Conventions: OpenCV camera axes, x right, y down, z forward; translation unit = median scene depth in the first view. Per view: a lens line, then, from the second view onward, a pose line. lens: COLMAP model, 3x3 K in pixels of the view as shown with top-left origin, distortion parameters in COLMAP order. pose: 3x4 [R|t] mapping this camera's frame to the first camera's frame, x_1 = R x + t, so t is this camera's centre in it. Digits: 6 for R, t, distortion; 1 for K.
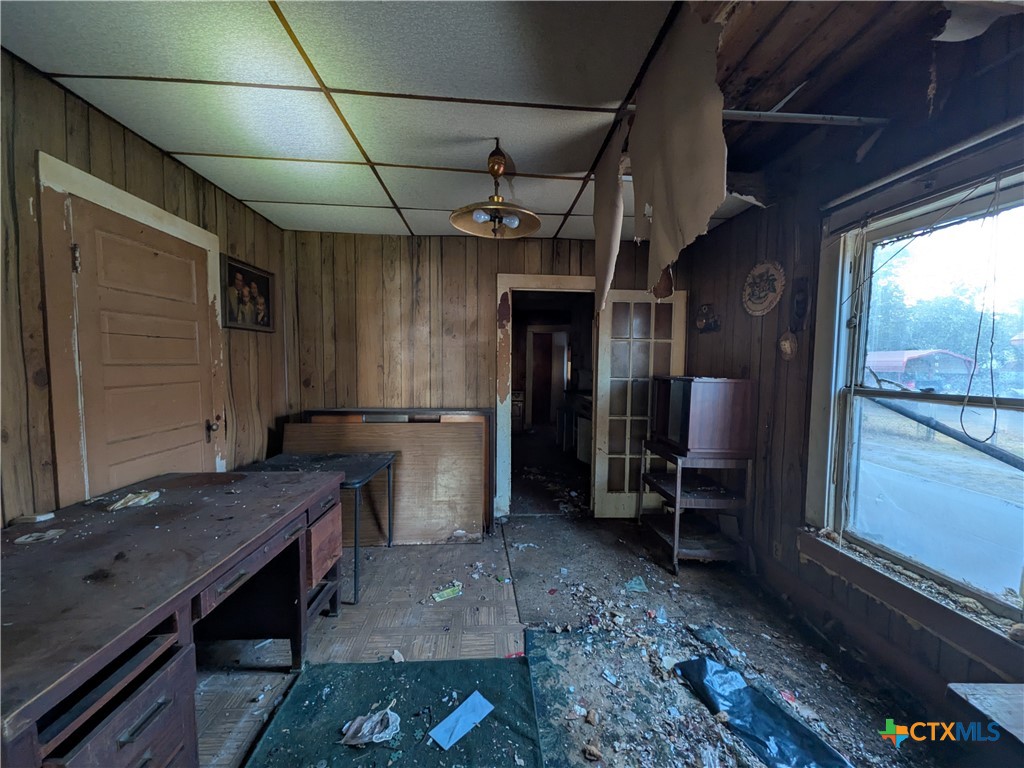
lens RADIAL K [[396.4, 0, 512.0], [0, 396.4, 388.4], [0, 0, 1]] dist [-0.000070, -0.000126]
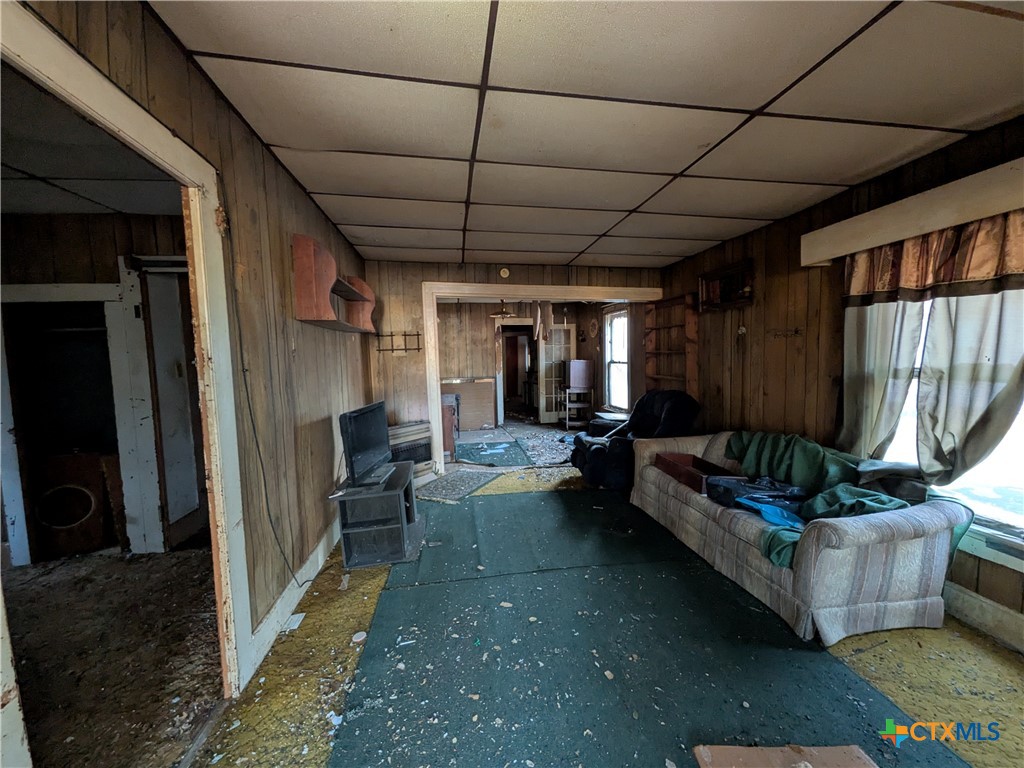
lens RADIAL K [[396.4, 0, 518.1], [0, 396.4, 388.9], [0, 0, 1]] dist [-0.000070, -0.000126]
pose [[0.993730, -0.032457, 0.106990, -0.161377], [0.030474, 0.999333, 0.020124, 0.078135], [-0.107571, -0.016737, 0.994056, -1.295196]]
